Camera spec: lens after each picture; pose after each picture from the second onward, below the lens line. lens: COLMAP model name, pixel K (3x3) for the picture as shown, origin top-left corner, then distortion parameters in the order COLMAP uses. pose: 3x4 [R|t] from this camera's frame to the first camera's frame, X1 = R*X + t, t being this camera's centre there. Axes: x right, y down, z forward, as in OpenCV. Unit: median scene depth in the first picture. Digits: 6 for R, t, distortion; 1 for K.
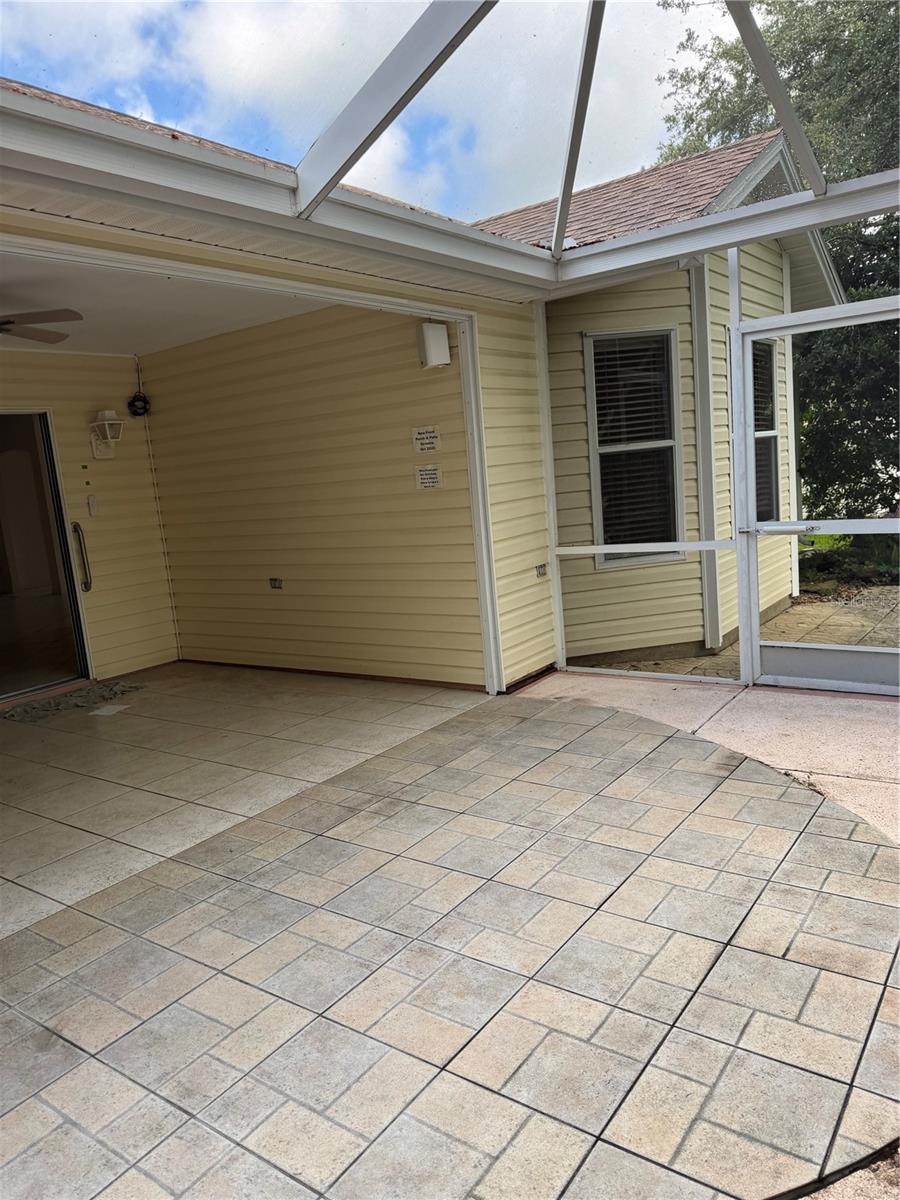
lens RADIAL K [[845.9, 0, 450.0], [0, 845.9, 600.0], [0, 0, 1]] dist [-0.003185, -0.003835]
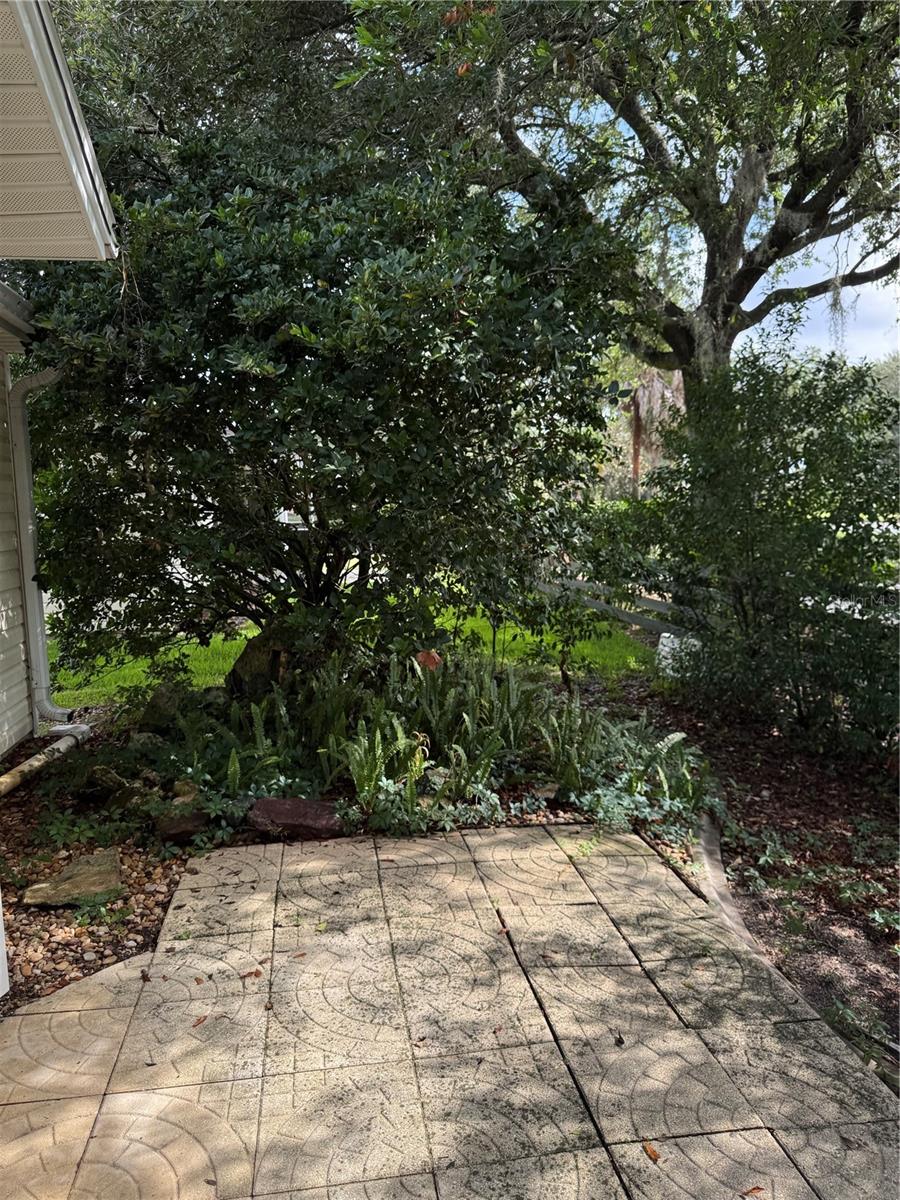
lens RADIAL K [[845.9, 0, 450.0], [0, 845.9, 600.0], [0, 0, 1]] dist [-0.003185, -0.003835]
pose [[0.695171, -0.009010, 0.718788, 0.215670], [0.072554, 0.995695, -0.057689, -0.090024], [-0.715174, 0.092255, 0.692831, 0.459288]]
